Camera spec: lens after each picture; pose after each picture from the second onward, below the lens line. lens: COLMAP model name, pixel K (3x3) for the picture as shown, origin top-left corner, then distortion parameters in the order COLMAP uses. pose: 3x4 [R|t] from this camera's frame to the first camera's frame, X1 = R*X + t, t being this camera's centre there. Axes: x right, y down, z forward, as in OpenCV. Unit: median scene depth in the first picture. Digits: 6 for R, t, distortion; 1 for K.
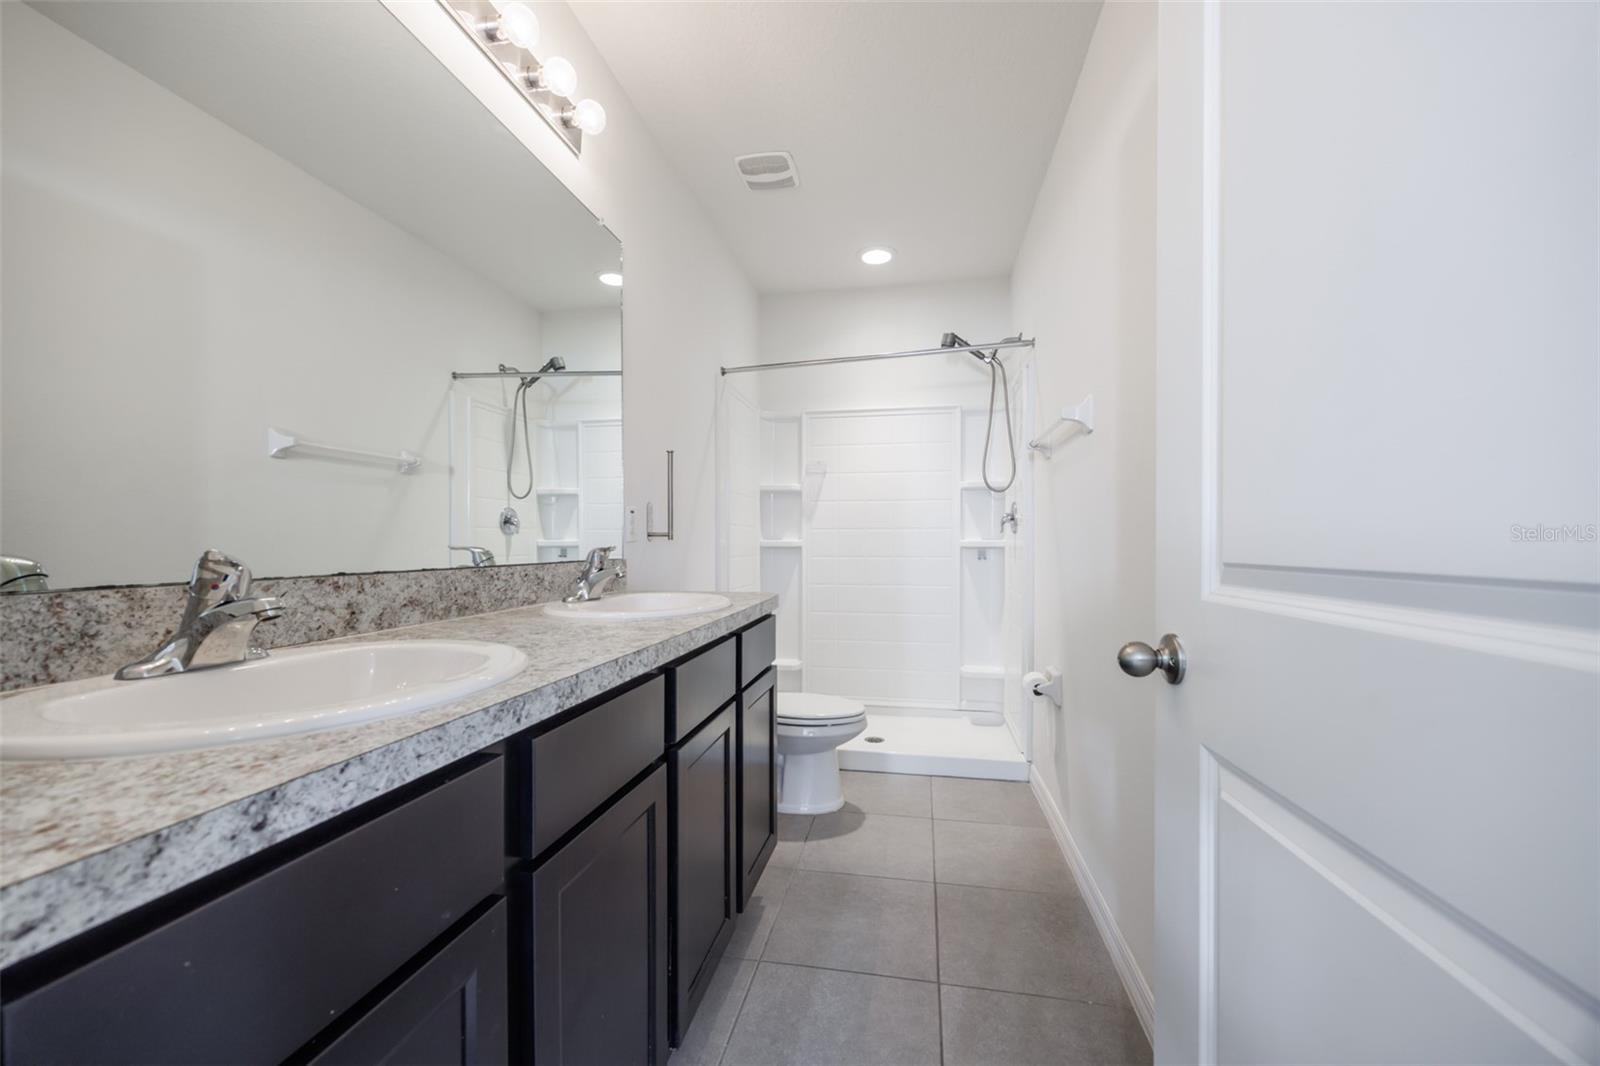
lens RADIAL K [[676.9, 0, 792.8], [0, 676.9, 532.7], [0, 0, 1]] dist [-0.002290, 0.000560]
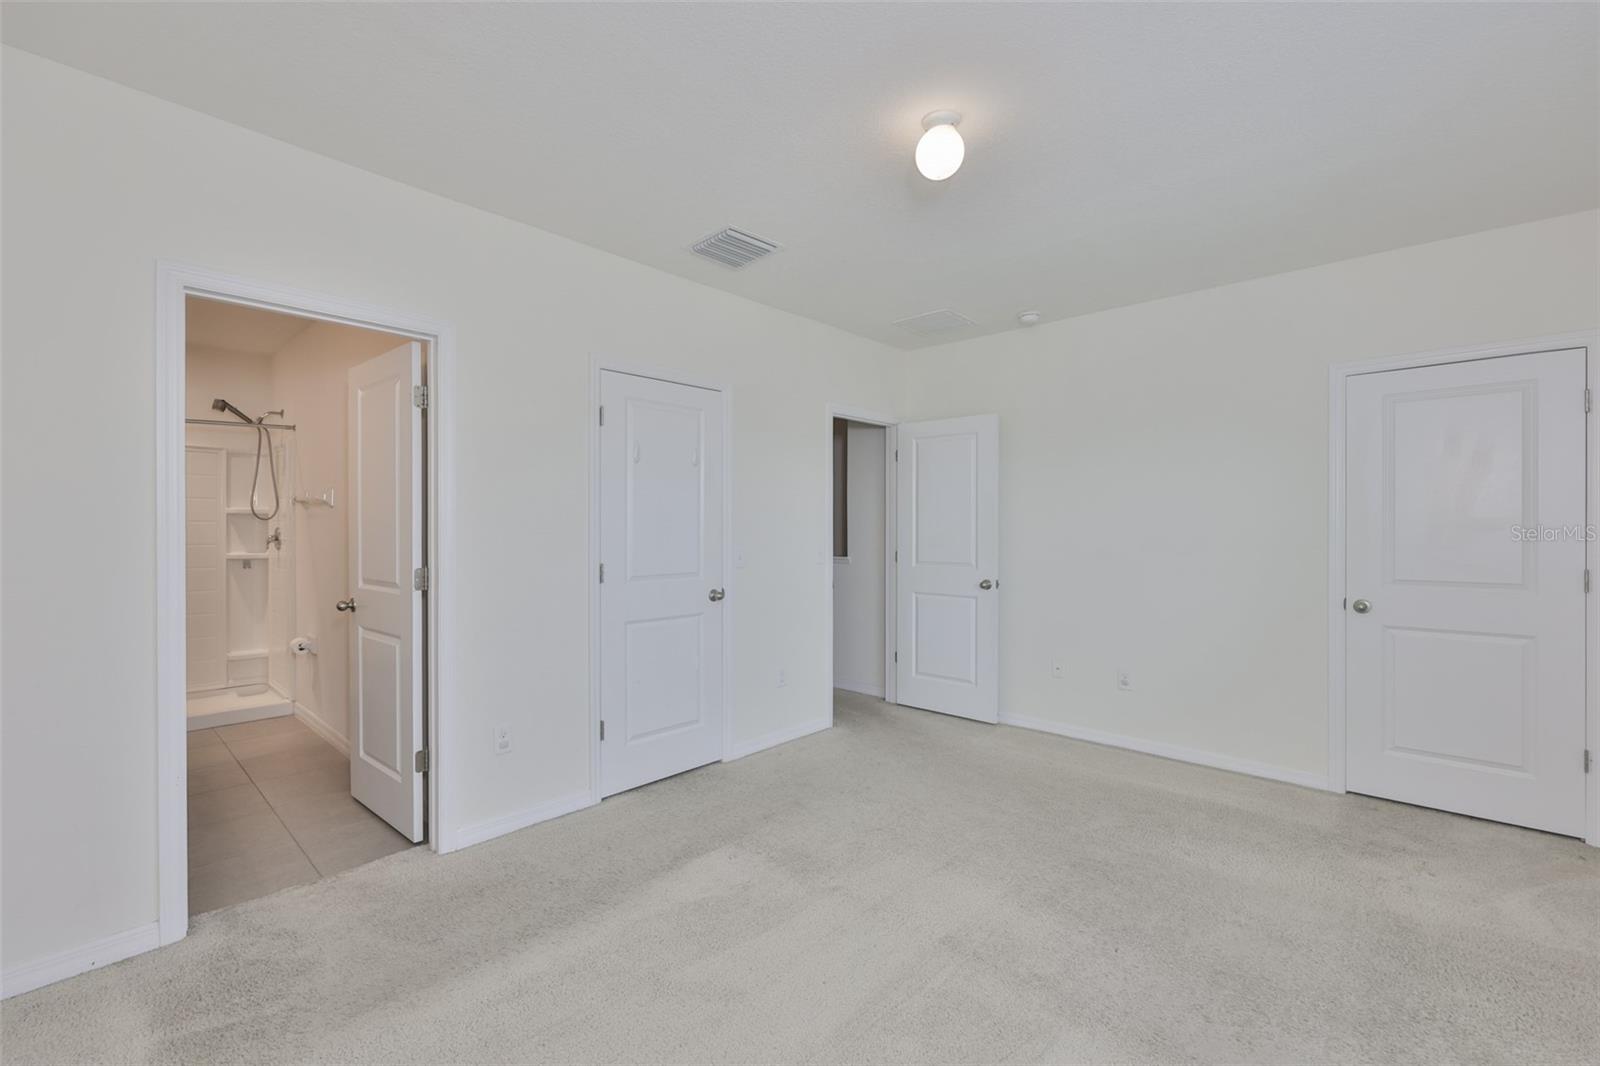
lens RADIAL K [[690.3, 0, 800.0], [0, 690.3, 533.0], [0, 0, 1]] dist [-0.017727, 0.000176]
pose [[0.542350, -0.011440, 0.840074, -0.276290], [-0.003754, 0.999864, 0.016039, -0.060443], [-0.840144, -0.011853, 0.542234, -0.680196]]
